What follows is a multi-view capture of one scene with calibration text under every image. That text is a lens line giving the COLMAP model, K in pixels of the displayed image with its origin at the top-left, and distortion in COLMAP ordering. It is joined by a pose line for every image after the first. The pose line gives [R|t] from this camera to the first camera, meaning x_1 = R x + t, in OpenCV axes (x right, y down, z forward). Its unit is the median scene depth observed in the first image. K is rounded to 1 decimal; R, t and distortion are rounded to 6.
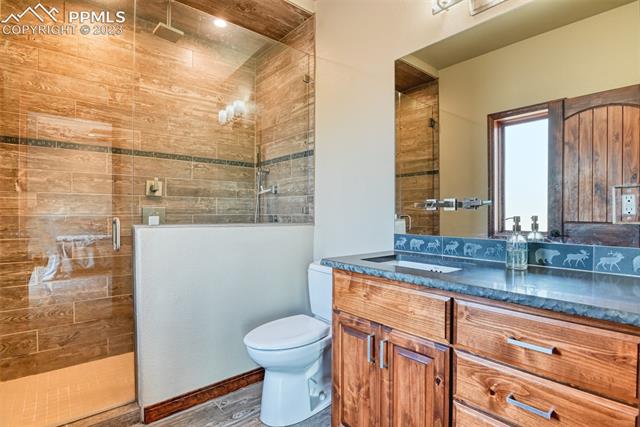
lens RADIAL K [[315.0, 0, 321.4], [0, 315.0, 212.6], [0, 0, 1]] dist [-0.028663, -0.001744]
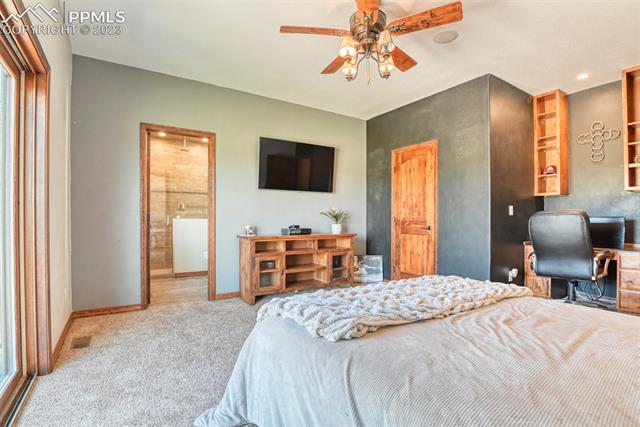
lens RADIAL K [[315.0, 0, 319.2], [0, 315.0, 216.7], [0, 0, 1]] dist [-0.028663, -0.001744]
pose [[0.990587, -0.003147, -0.136849, 0.979430], [0.001057, 0.999882, -0.015341, 0.056933], [0.136881, 0.015052, 0.990473, -1.451023]]
